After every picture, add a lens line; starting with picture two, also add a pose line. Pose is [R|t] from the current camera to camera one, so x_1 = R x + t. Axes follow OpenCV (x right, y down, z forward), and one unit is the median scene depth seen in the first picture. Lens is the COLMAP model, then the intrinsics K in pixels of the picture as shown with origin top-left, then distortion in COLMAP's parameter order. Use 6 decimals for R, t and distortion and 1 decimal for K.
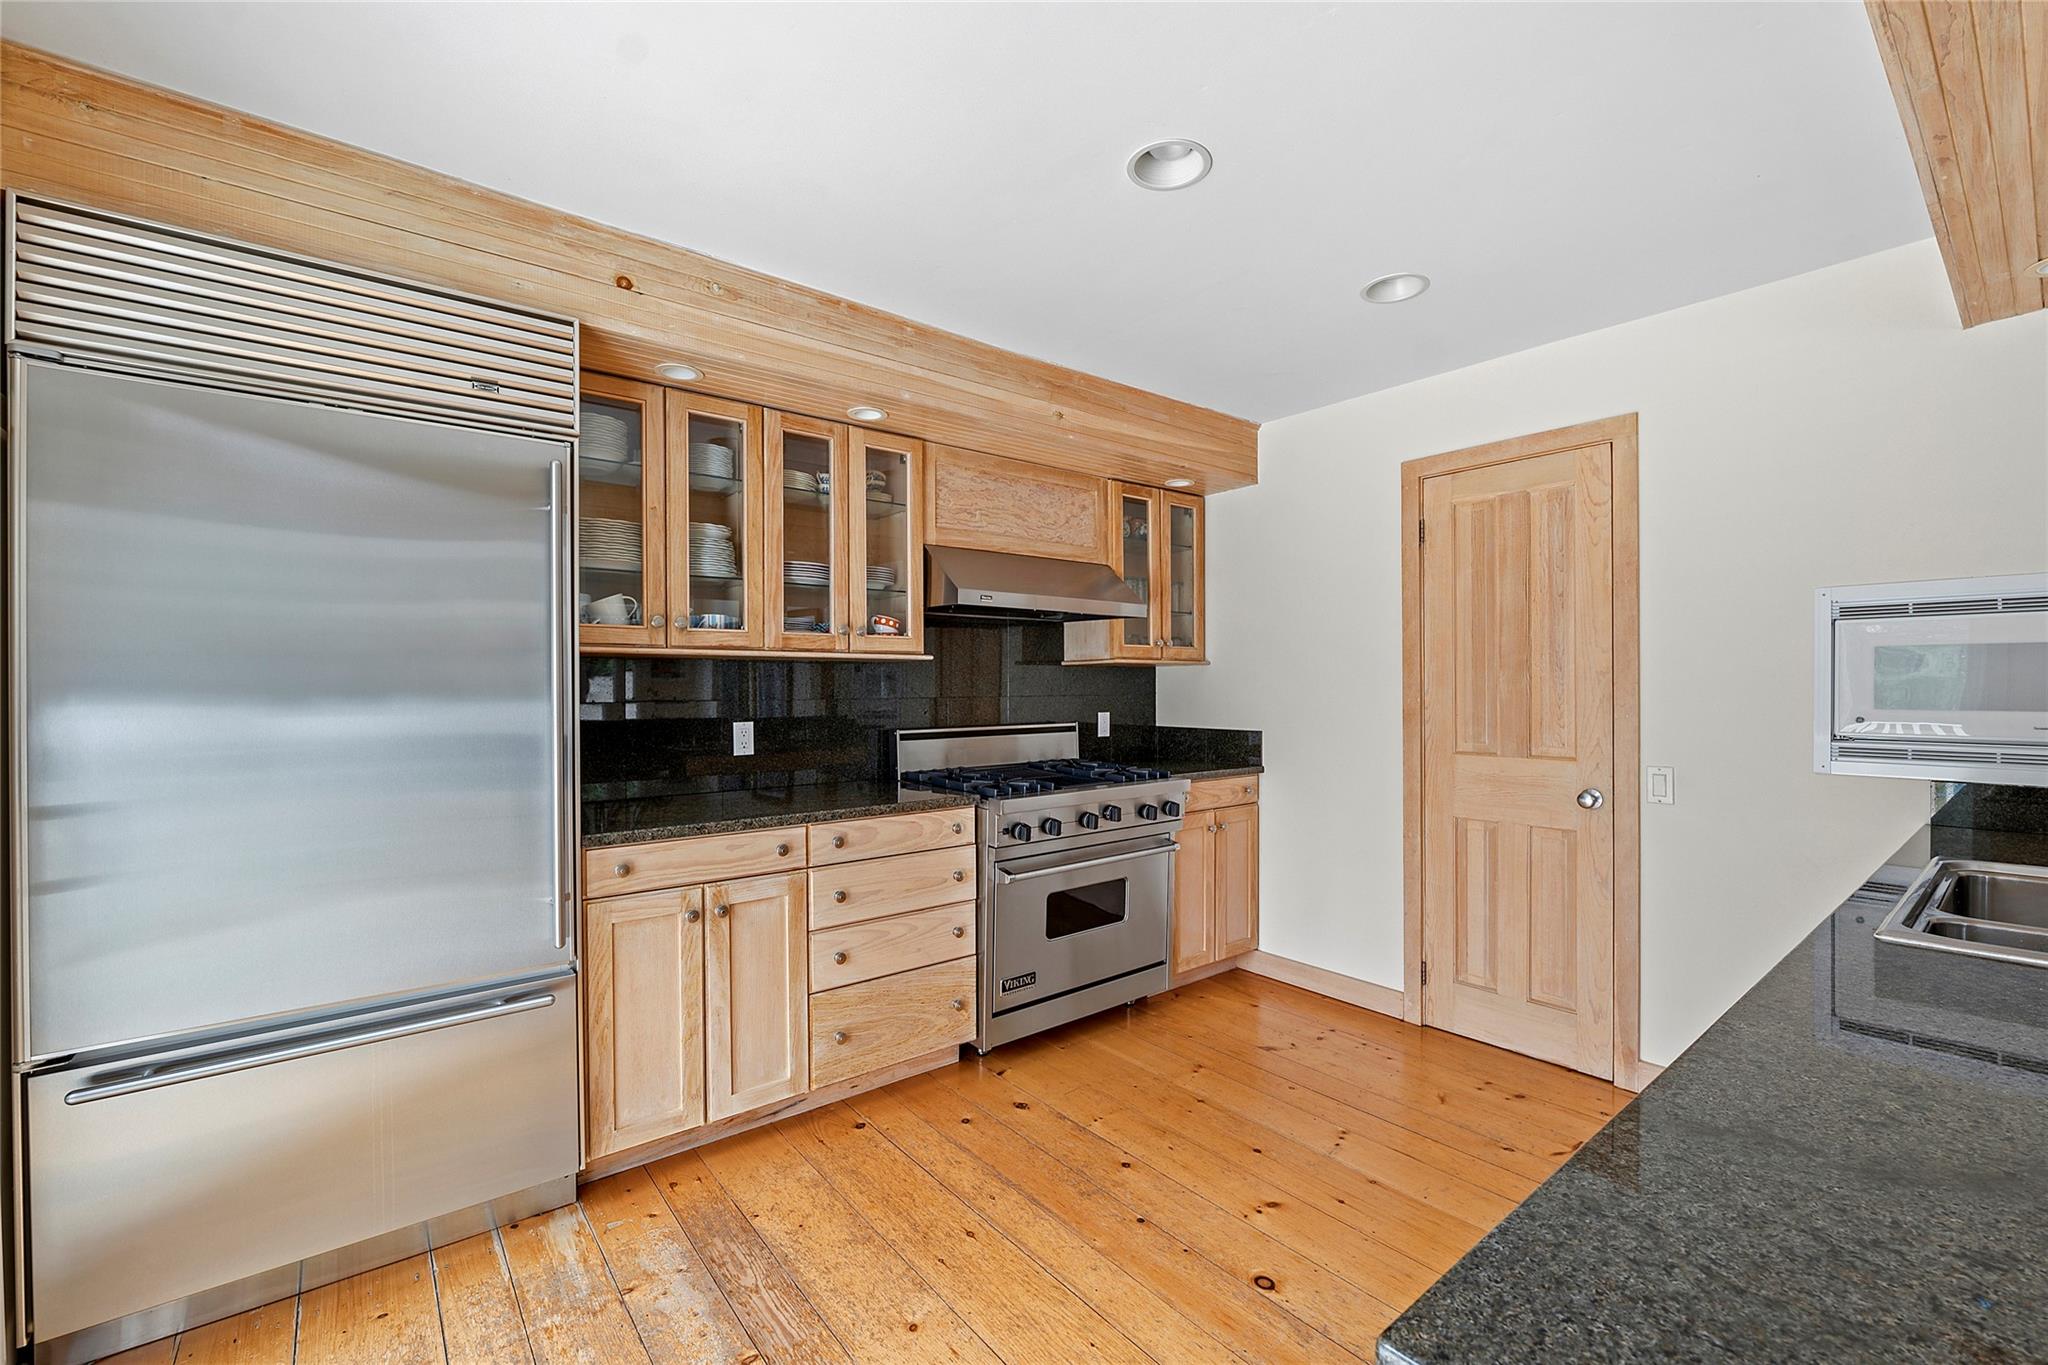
lens RADIAL K [[846.8, 0, 1032.8], [0, 846.8, 692.7], [0, 0, 1]] dist [-0.002804, 0.000840]
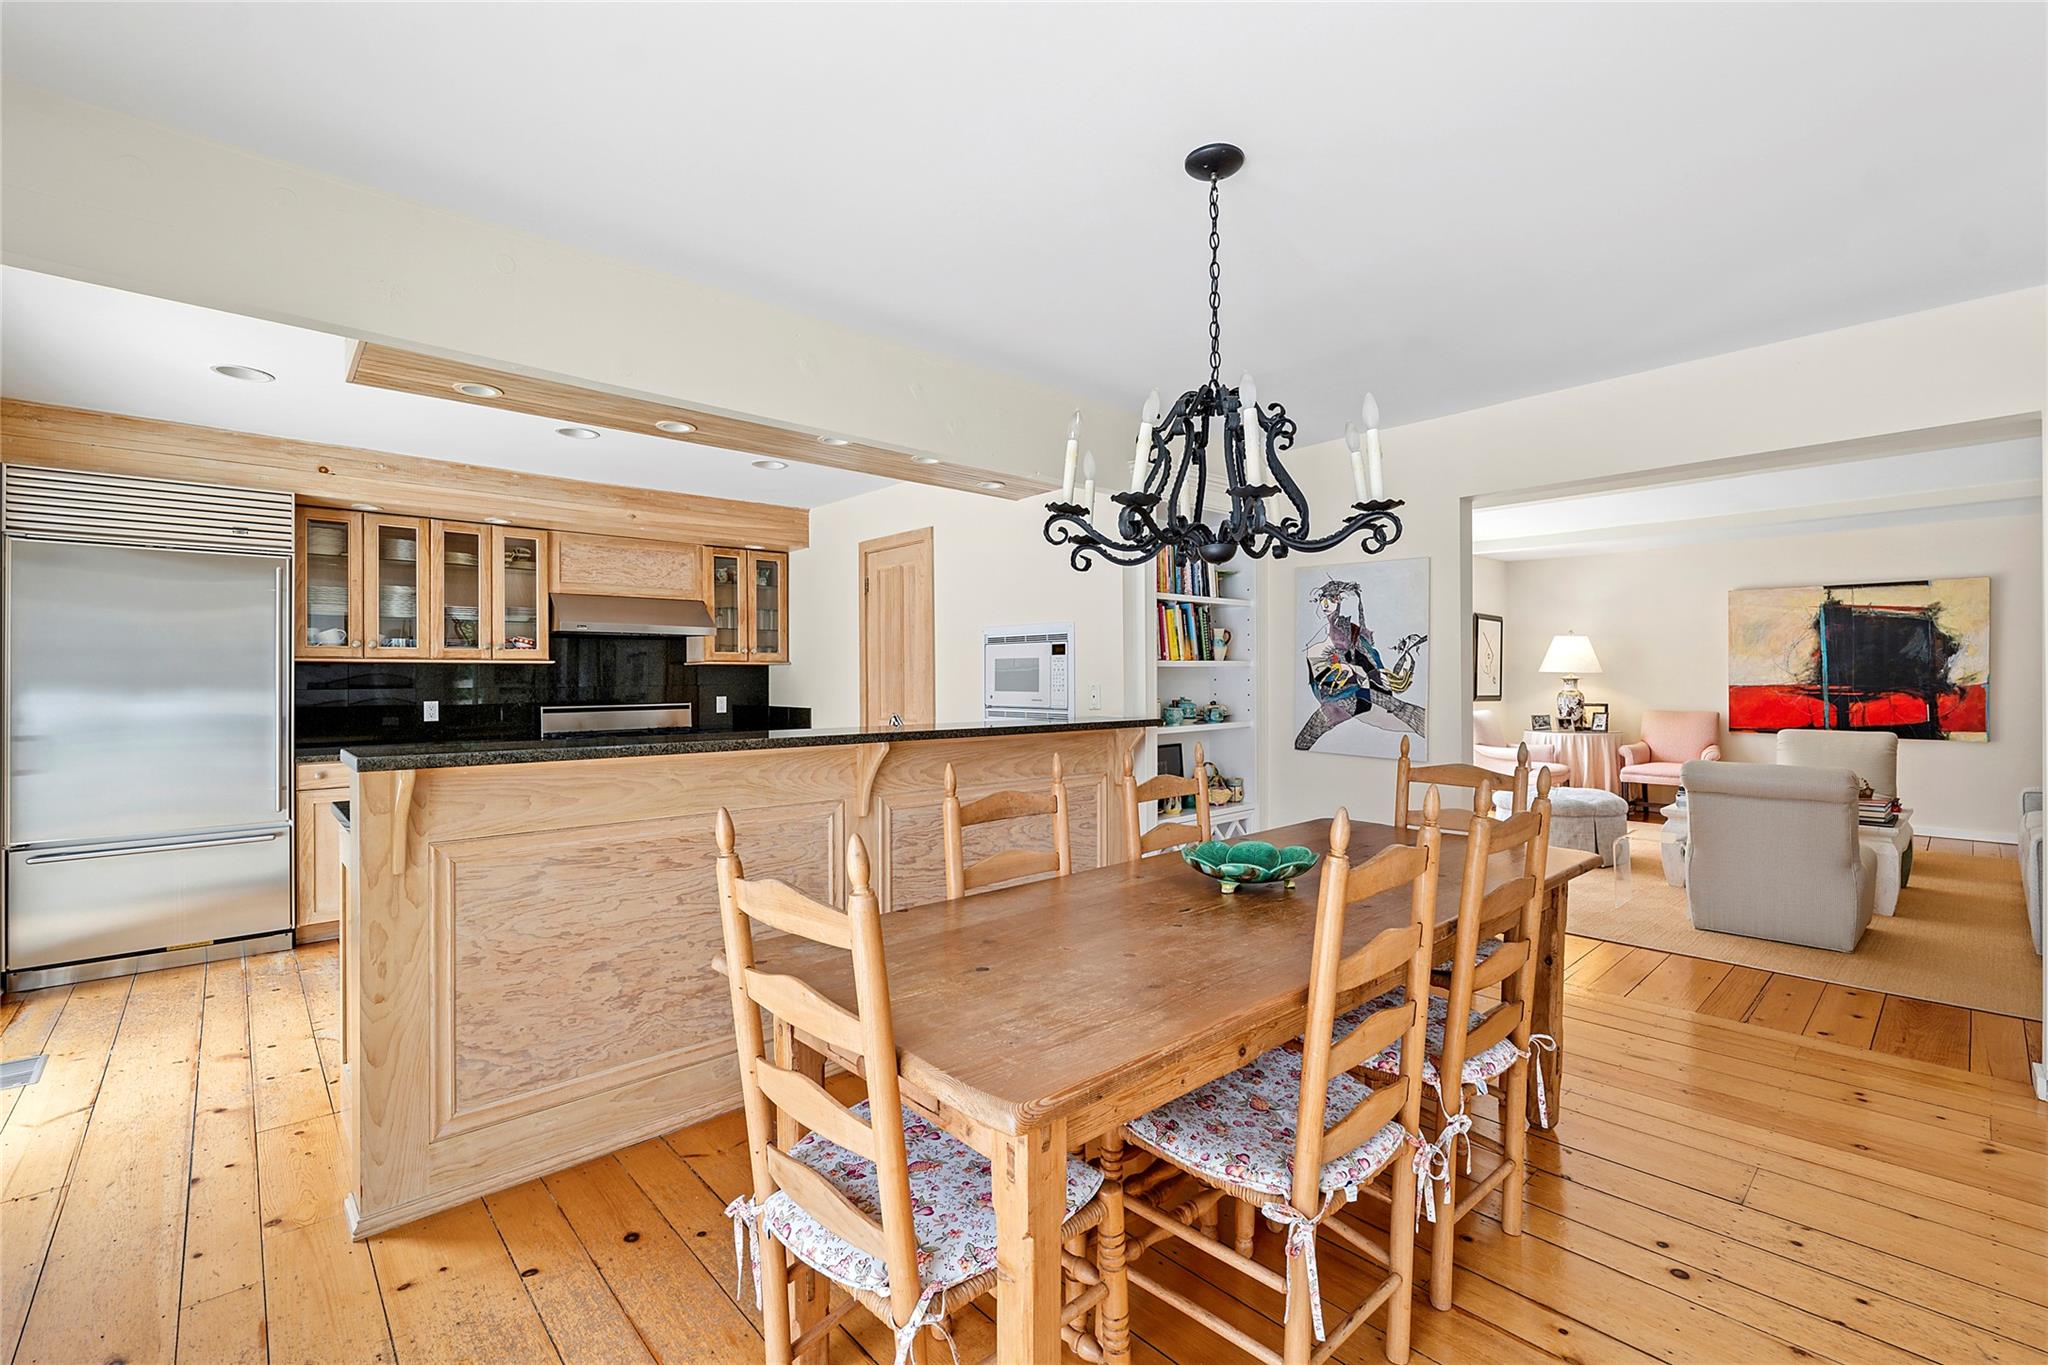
lens RADIAL K [[885.3, 0, 1017.9], [0, 885.3, 674.5], [0, 0, 1]] dist [0.012175, -0.000831]
pose [[0.998339, -0.001113, 0.057605, 0.751906], [0.001811, 0.999926, -0.012054, 0.005368], [-0.057588, 0.012138, 0.998267, -0.854472]]
